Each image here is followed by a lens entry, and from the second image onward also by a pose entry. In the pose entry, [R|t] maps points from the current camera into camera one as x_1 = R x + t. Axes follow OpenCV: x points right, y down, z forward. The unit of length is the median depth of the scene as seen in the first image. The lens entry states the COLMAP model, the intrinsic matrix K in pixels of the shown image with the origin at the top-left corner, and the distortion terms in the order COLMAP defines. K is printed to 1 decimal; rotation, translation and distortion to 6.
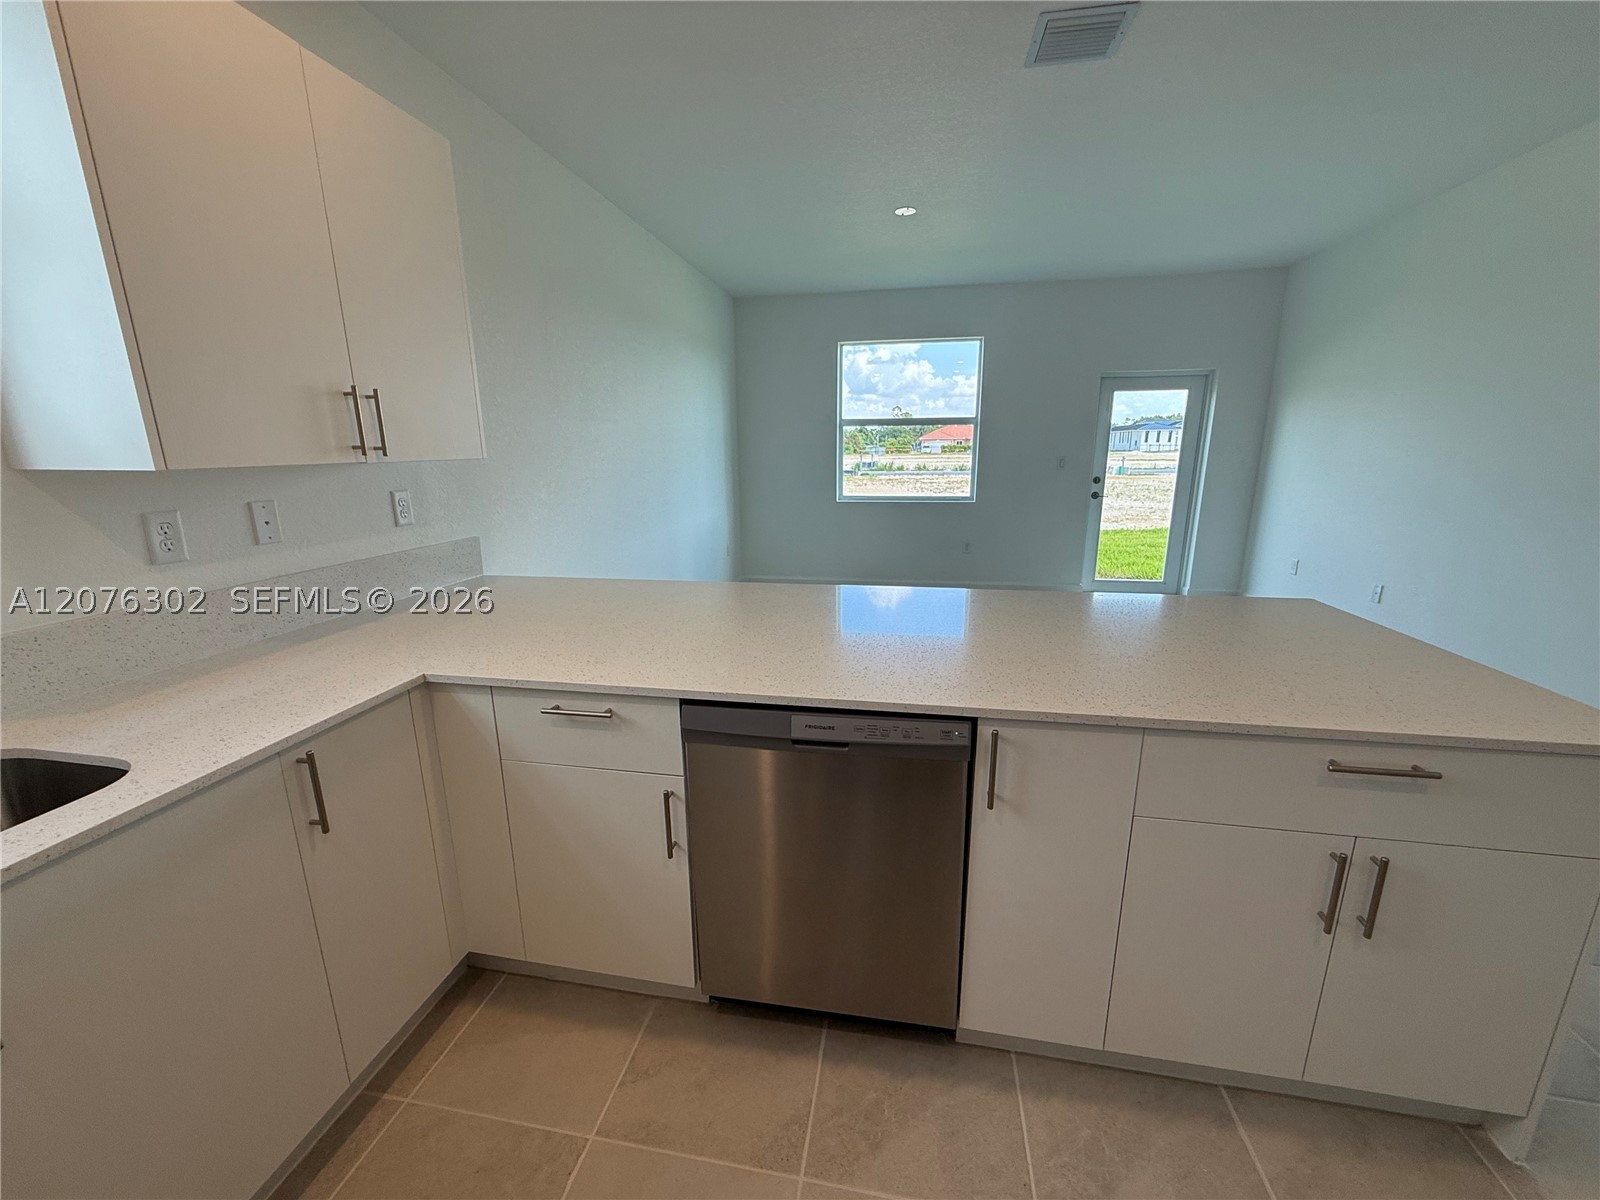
lens RADIAL K [[637.3, 0, 793.7], [0, 637.3, 600.8], [0, 0, 1]] dist [0.000123, 0.000039]
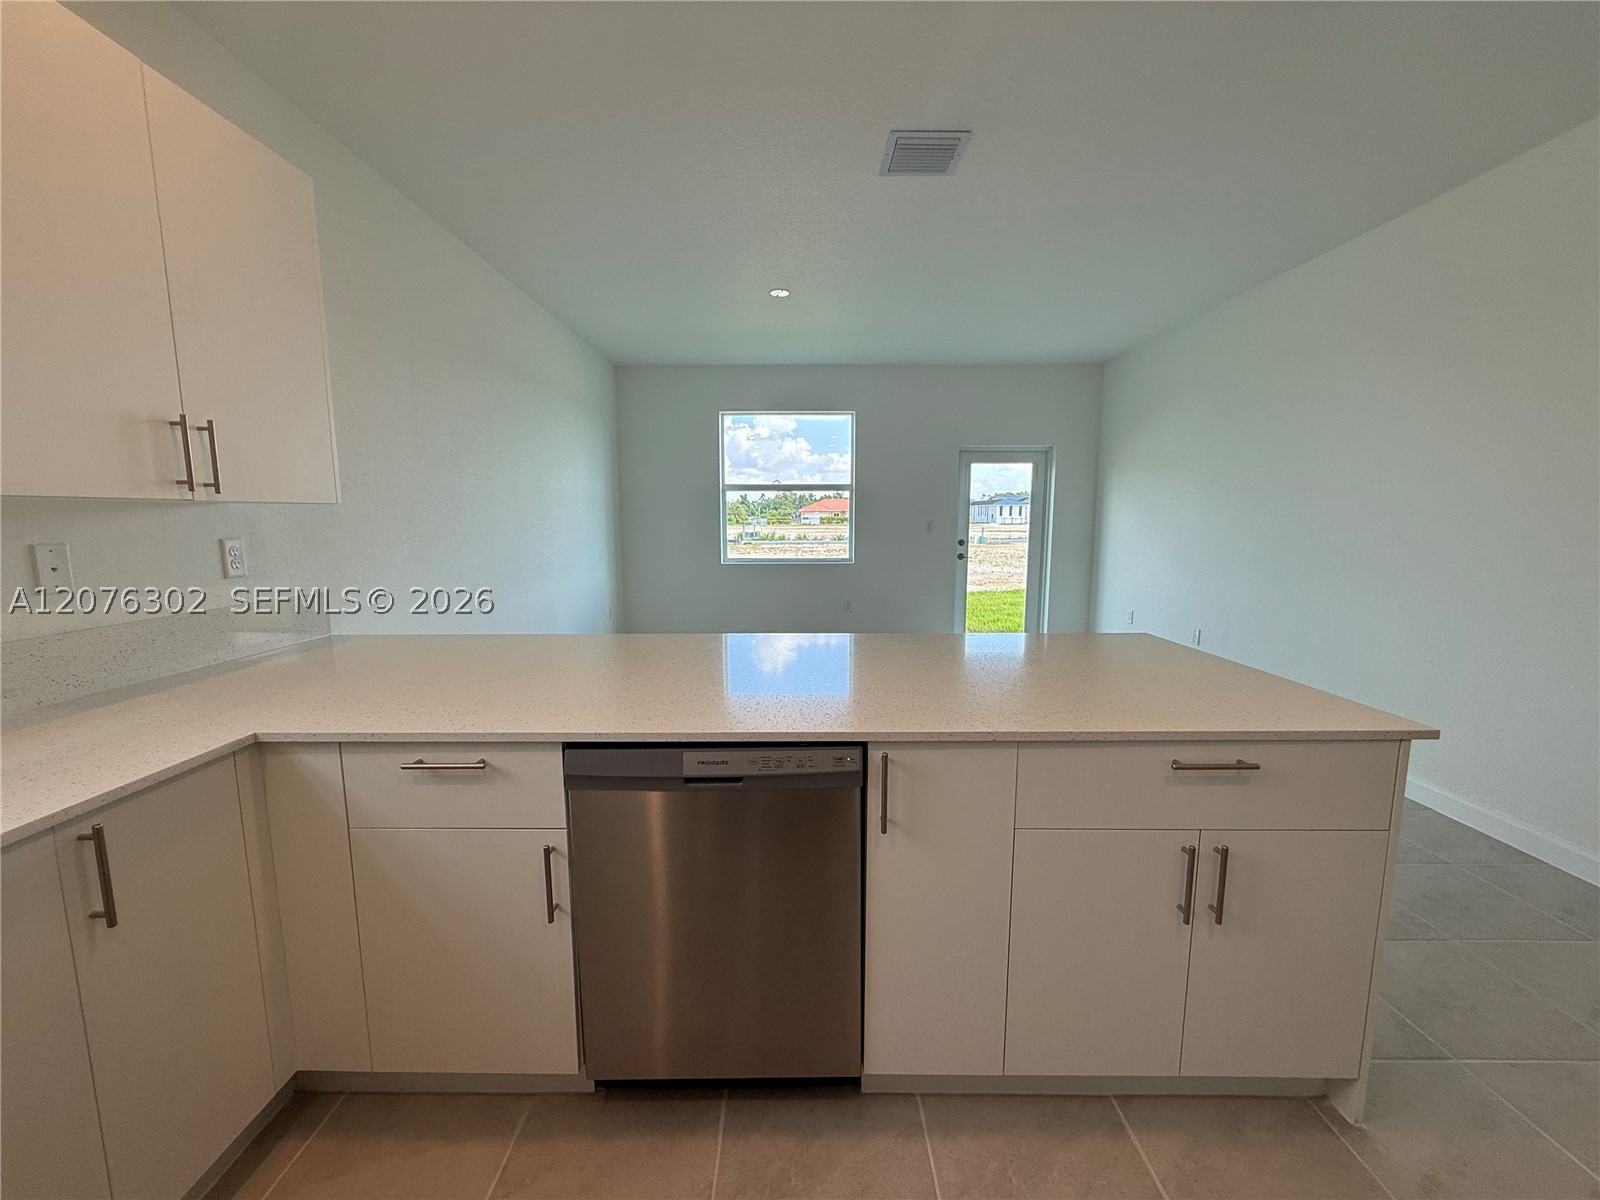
lens RADIAL K [[637.3, 0, 793.7], [0, 637.3, 600.8], [0, 0, 1]] dist [0.000123, 0.000039]
pose [[0.983674, -0.015581, 0.179283, -0.007599], [0.034747, 0.993942, -0.104269, 0.051790], [-0.176572, 0.108797, 0.978256, -0.005607]]
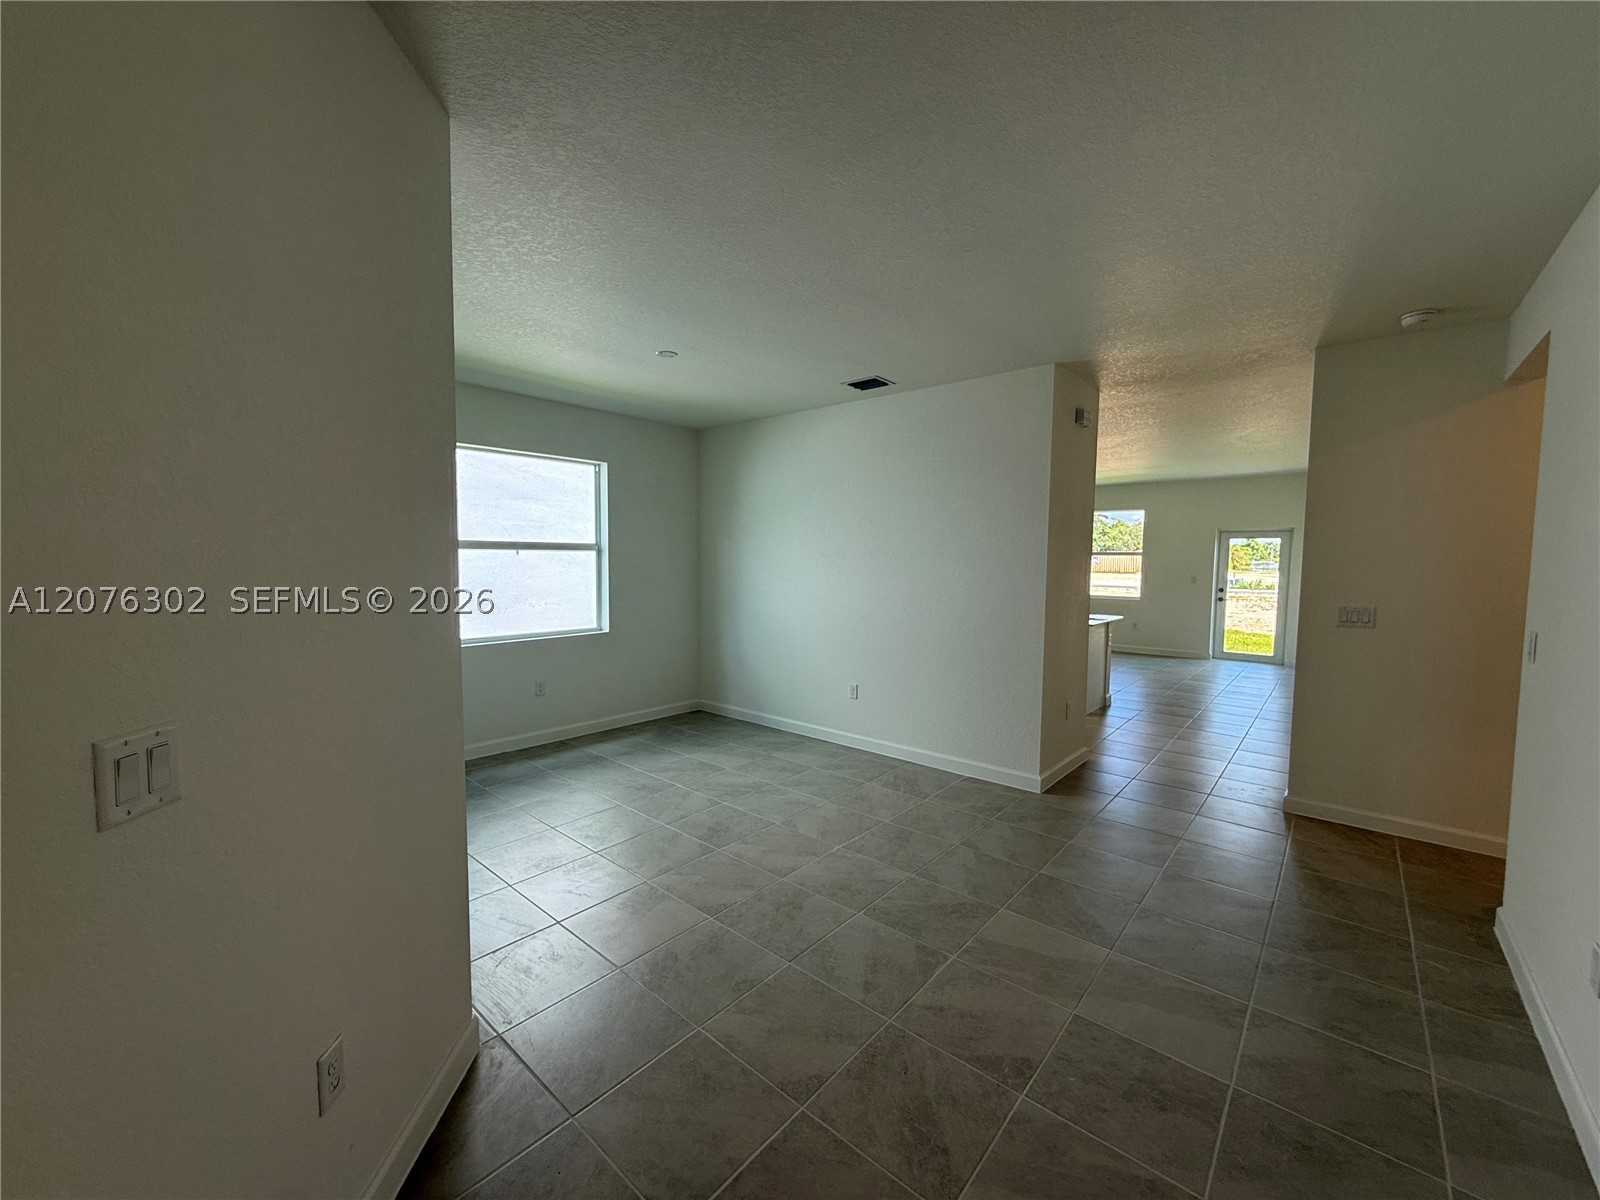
lens RADIAL K [[637.3, 0, 793.7], [0, 637.3, 600.8], [0, 0, 1]] dist [0.000123, 0.000039]
pose [[0.508442, -0.036730, 0.860313, -5.798826], [0.206534, 0.975128, -0.080429, -1.062417], [-0.835961, 0.218577, 0.503382, 4.581366]]
